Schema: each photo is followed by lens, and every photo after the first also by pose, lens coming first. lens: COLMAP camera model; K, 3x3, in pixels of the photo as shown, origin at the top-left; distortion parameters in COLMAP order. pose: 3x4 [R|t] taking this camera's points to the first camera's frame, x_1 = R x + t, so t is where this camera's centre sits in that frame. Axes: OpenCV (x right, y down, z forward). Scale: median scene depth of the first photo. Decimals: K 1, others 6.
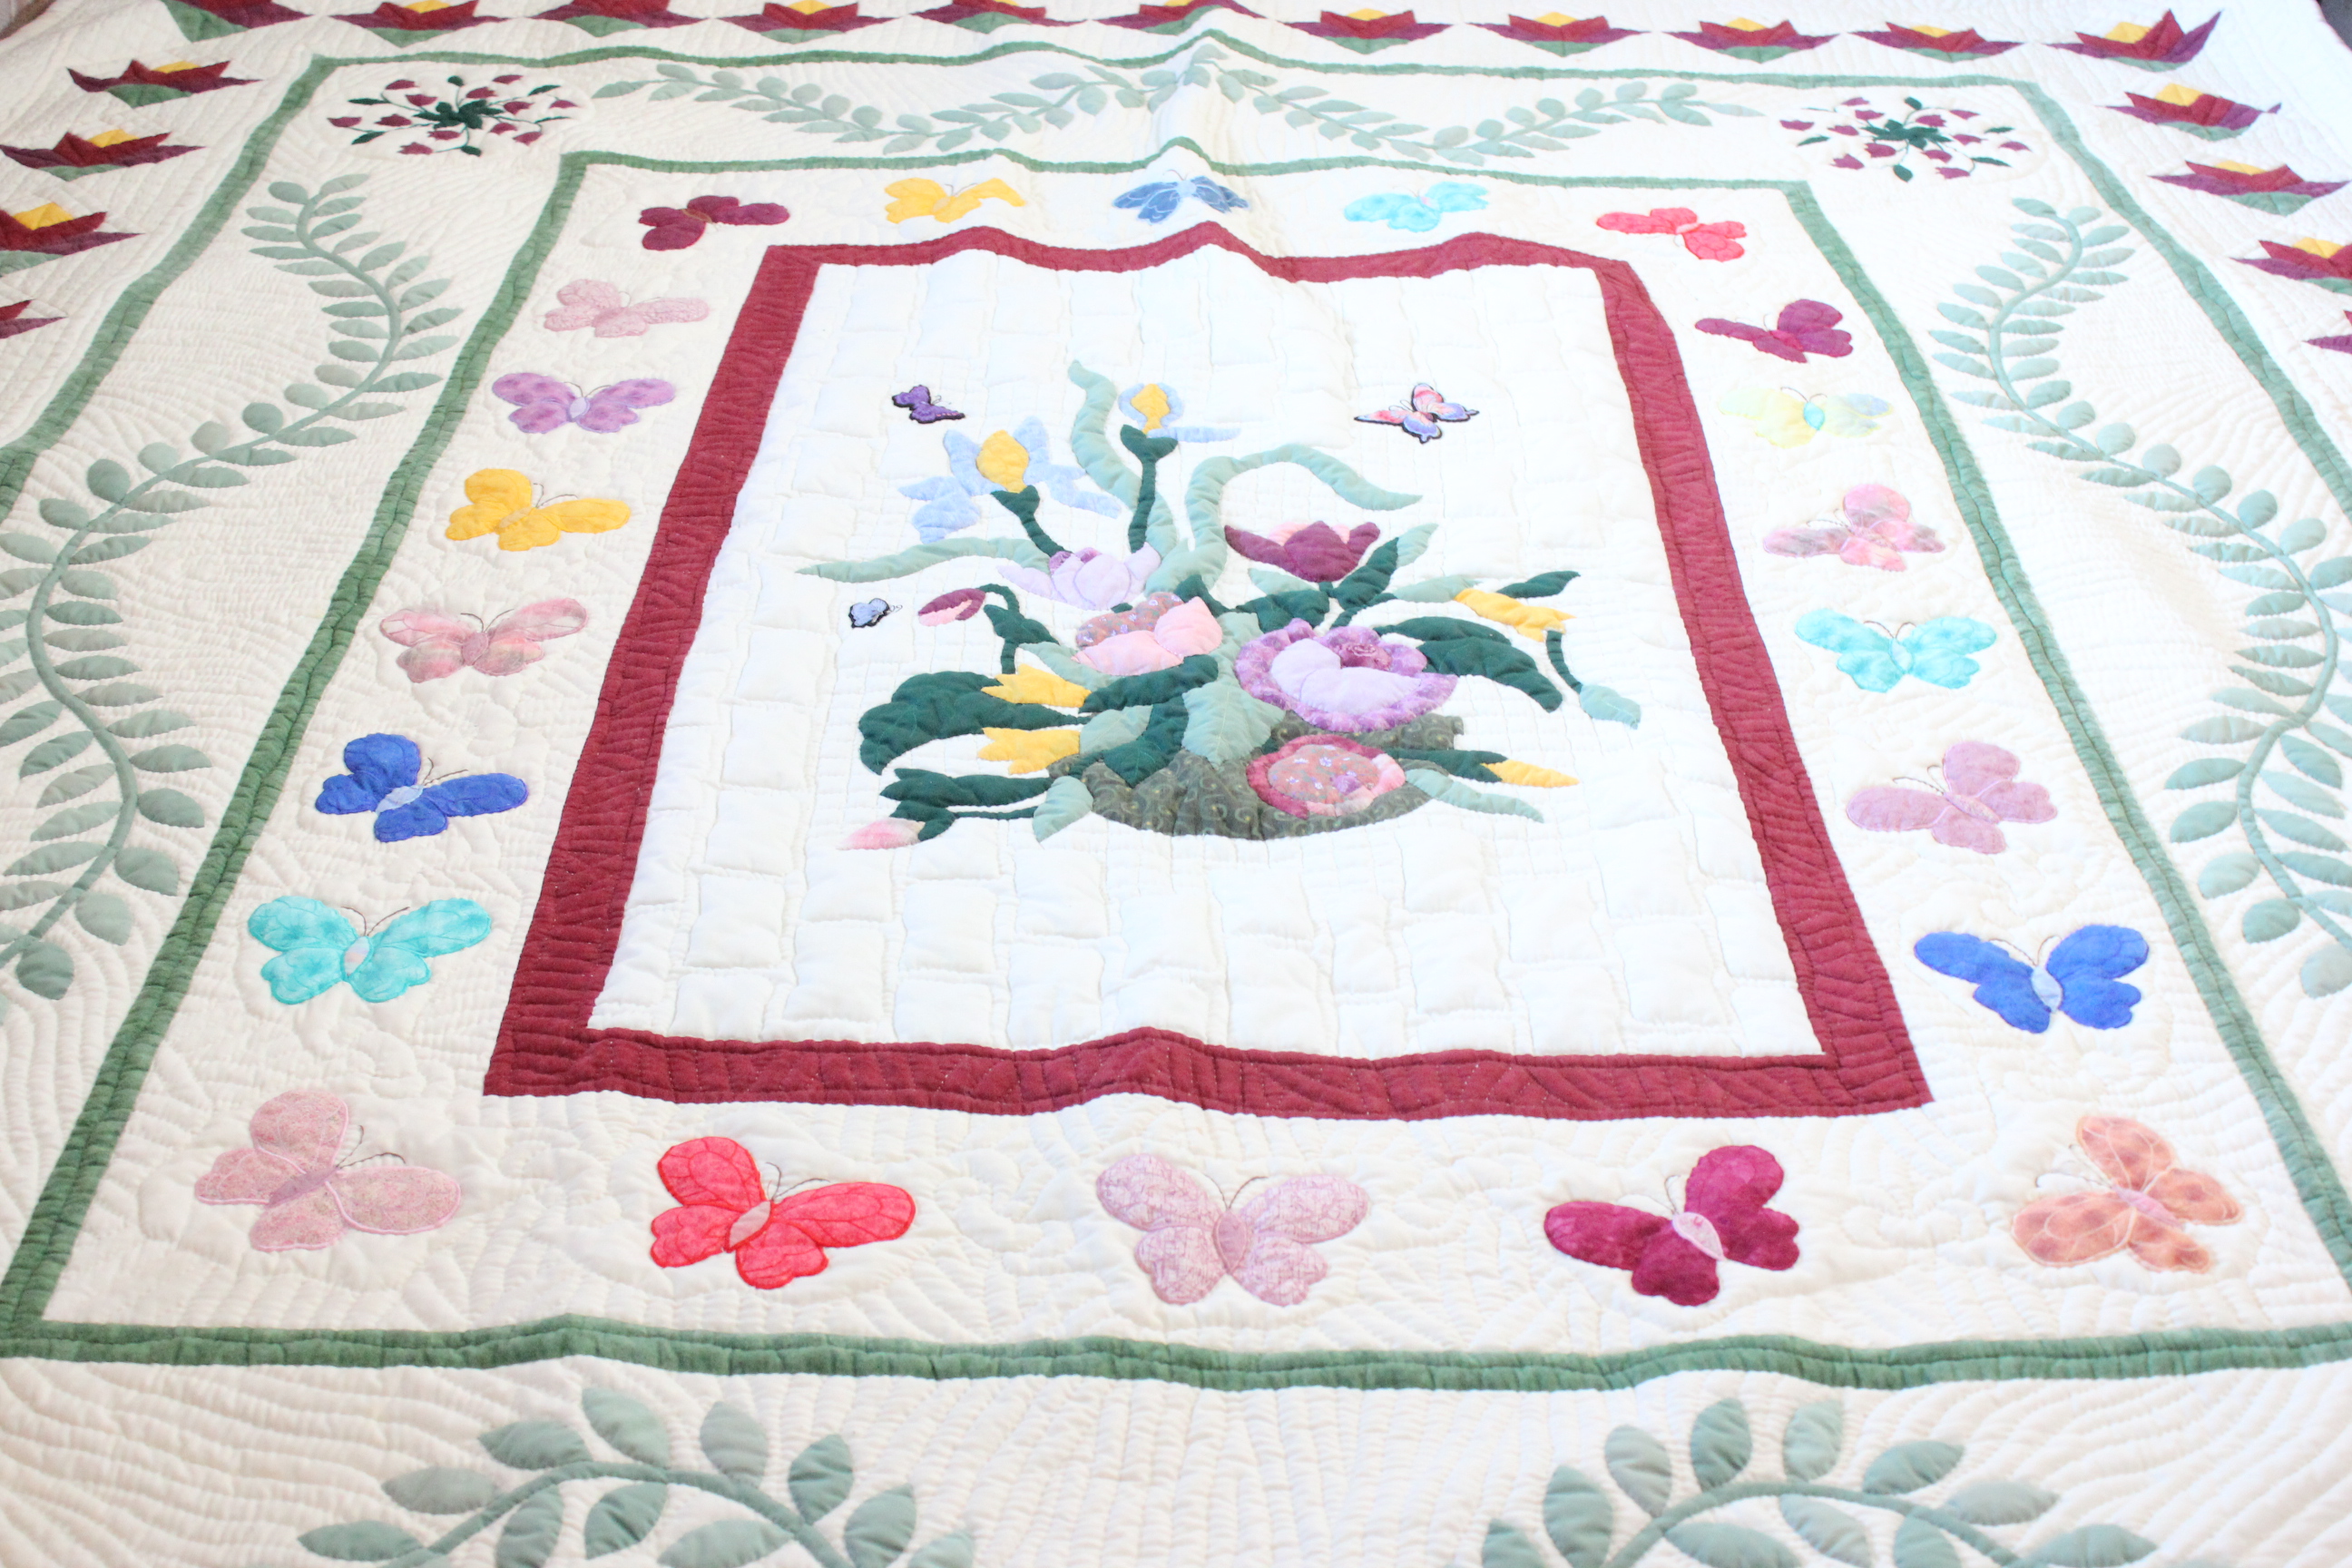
lens RADIAL K [[3040.4, 0, 1176.0], [0, 3040.4, 784.0], [0, 0, 1]] dist [-0.070823, 0.105113]
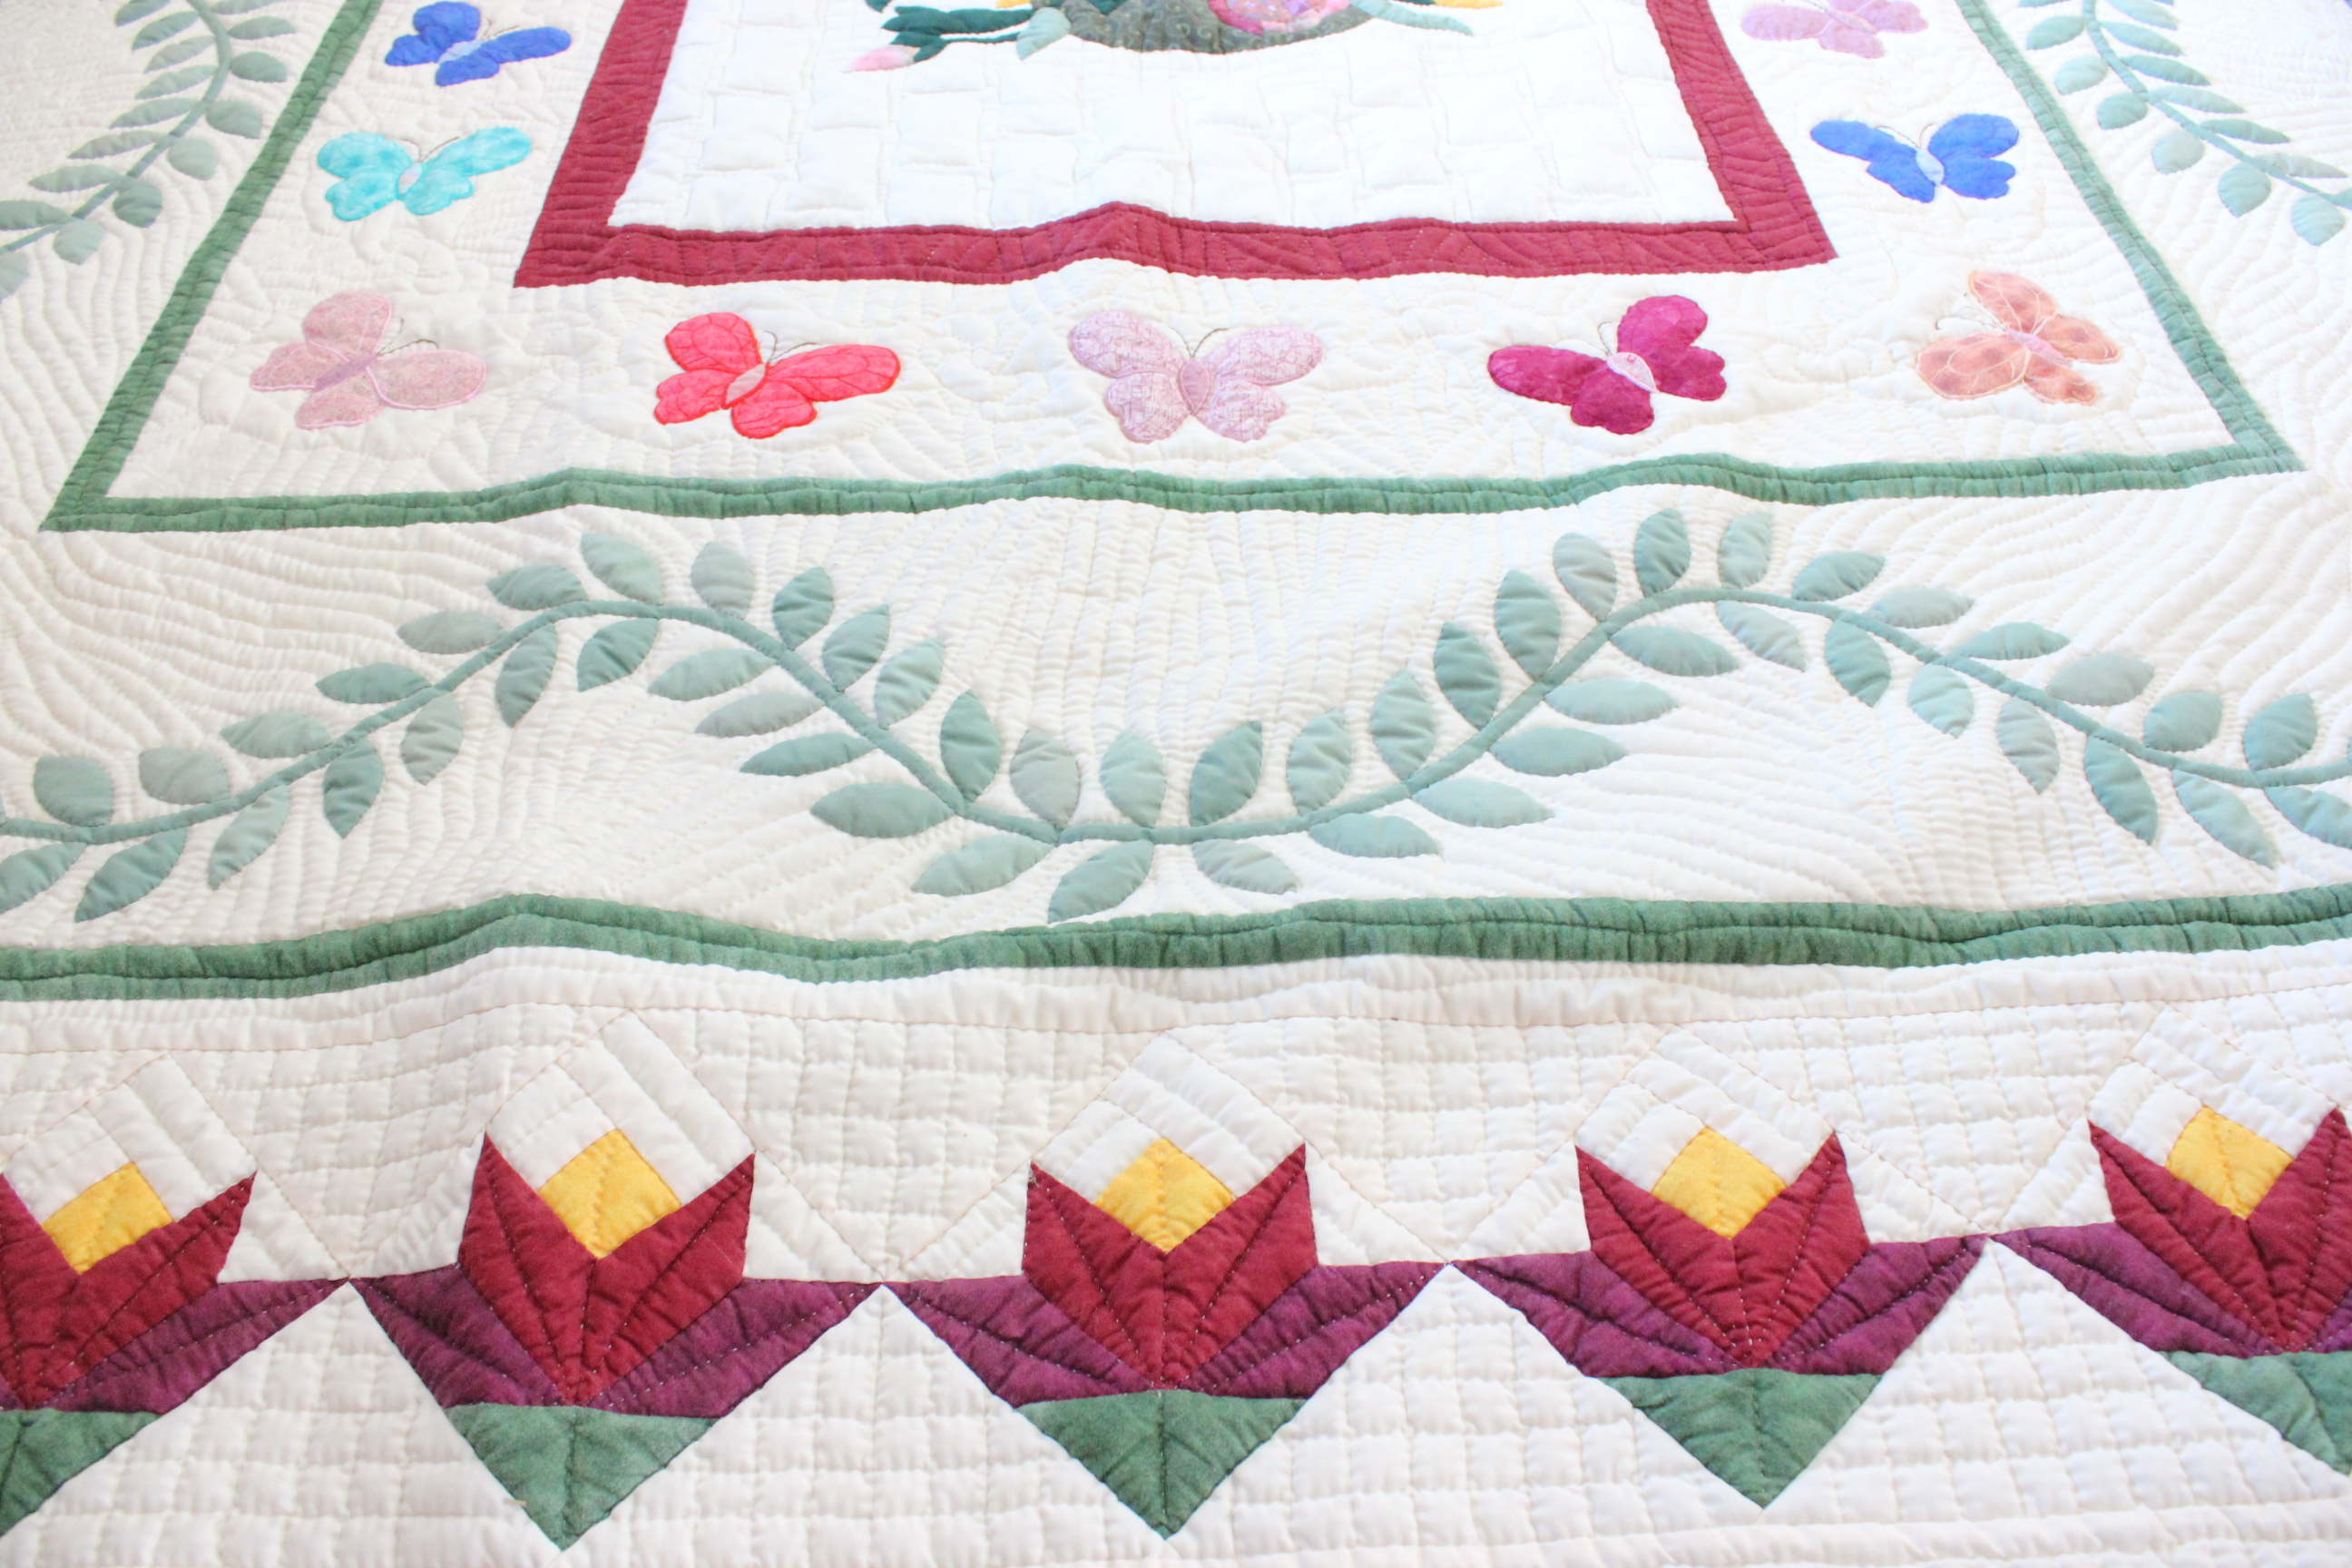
lens RADIAL K [[1918.8, 0, 1176.0], [0, 1918.8, 784.0], [0, 0, 1]] dist [-0.164957, 0.138855]
pose [[0.999624, -0.024388, -0.012566, 0.013176], [0.026981, 0.956839, 0.289364, 0.072857], [0.004967, -0.289594, 0.957137, 0.256496]]
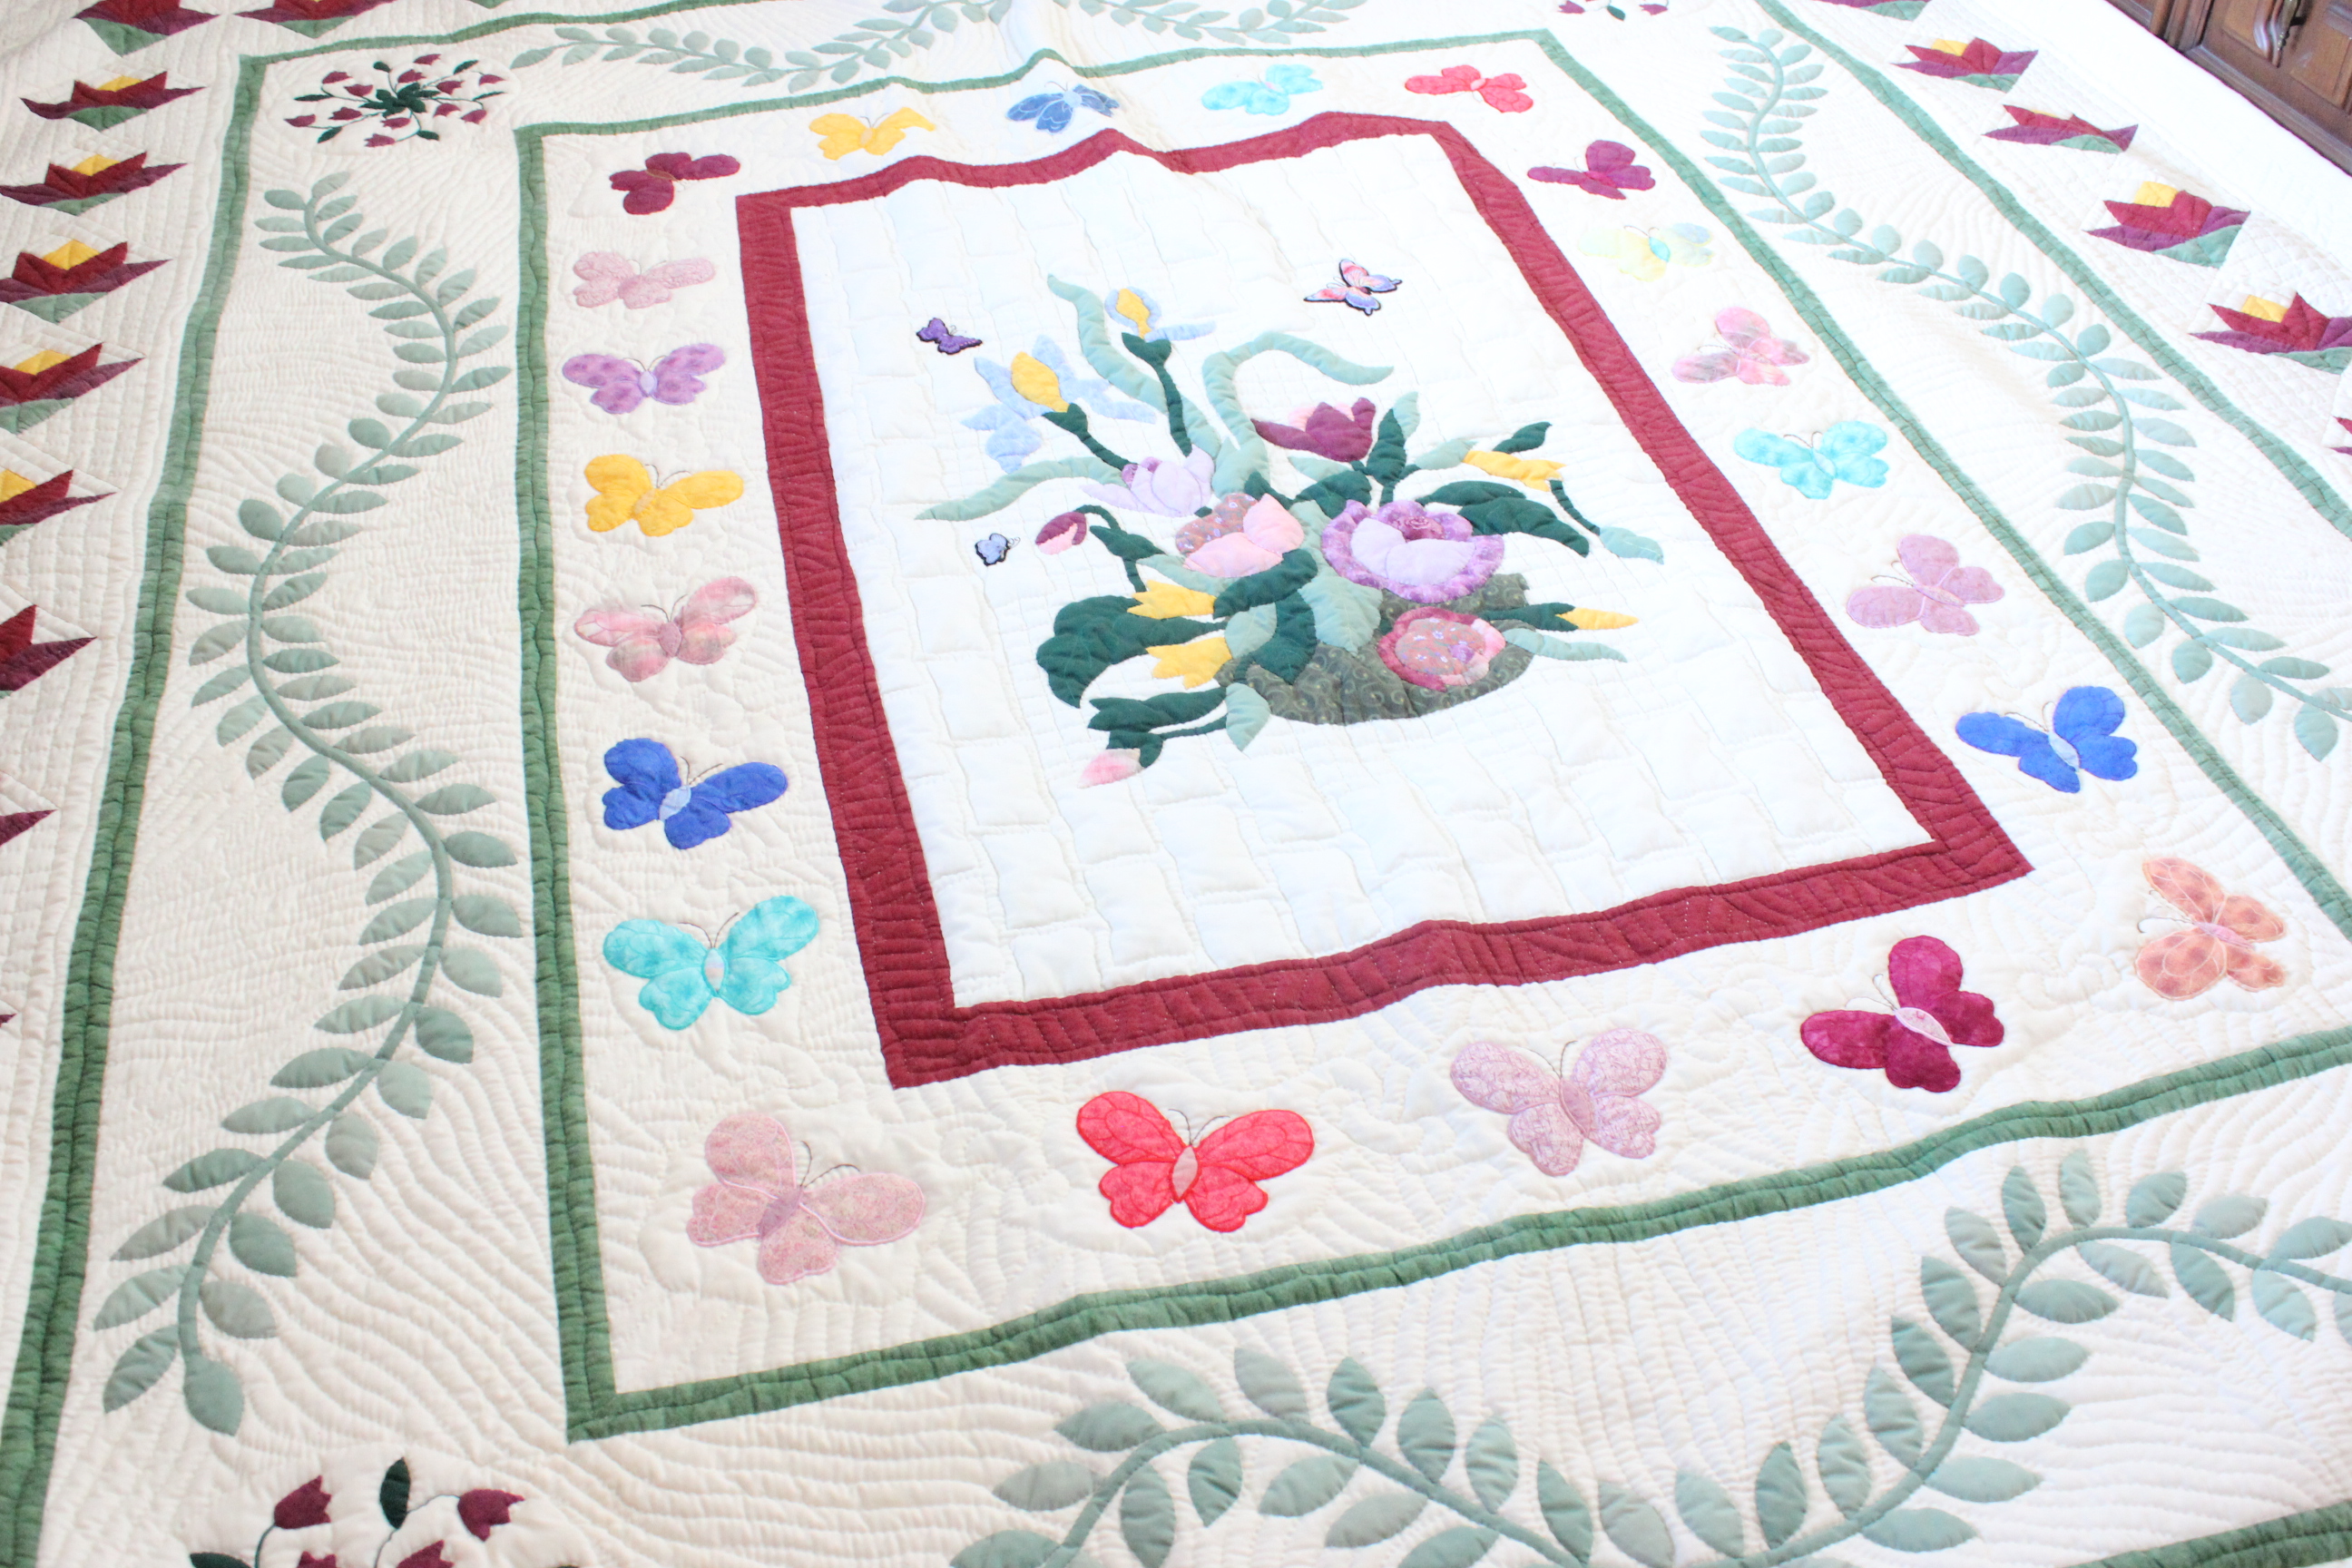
lens RADIAL K [[2296.5, 0, 1176.0], [0, 2296.5, 784.0], [0, 0, 1]] dist [-0.137300, 0.145505]
pose [[0.971400, -0.167543, 0.168258, -0.213367], [0.137188, 0.974381, 0.178217, -0.125547], [-0.193806, -0.150037, 0.969499, 0.138401]]
